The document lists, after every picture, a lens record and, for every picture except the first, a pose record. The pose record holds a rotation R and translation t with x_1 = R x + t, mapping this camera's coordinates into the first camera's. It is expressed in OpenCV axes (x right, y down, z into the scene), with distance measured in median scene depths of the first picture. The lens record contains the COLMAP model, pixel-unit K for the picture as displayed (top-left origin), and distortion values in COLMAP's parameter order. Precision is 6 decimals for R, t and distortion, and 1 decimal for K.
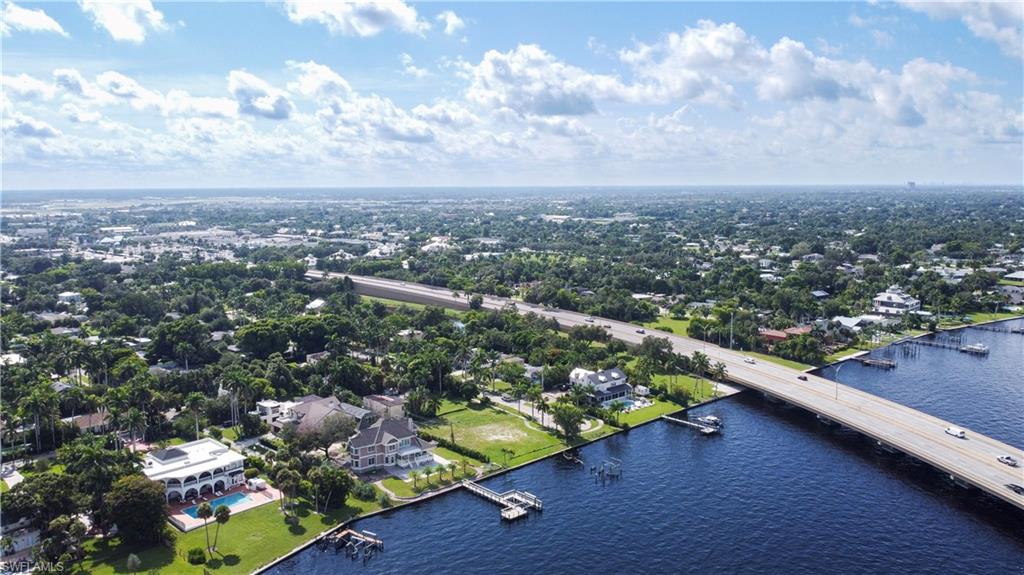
lens RADIAL K [[778.6, 0, 512.0], [0, 778.6, 287.5], [0, 0, 1]] dist [-0.016182, -0.000077]
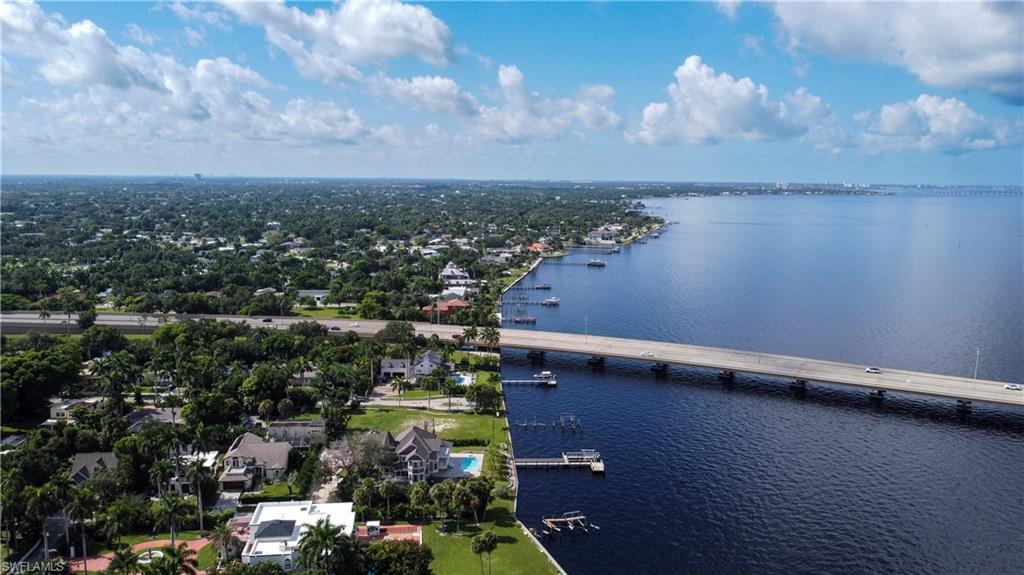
lens RADIAL K [[778.6, 0, 512.0], [0, 778.6, 287.5], [0, 0, 1]] dist [-0.016182, -0.000077]
pose [[0.634742, -0.097315, 0.766572, -0.510443], [0.088544, 0.994664, 0.052954, -0.024596], [-0.767634, 0.034263, 0.639971, 0.194034]]
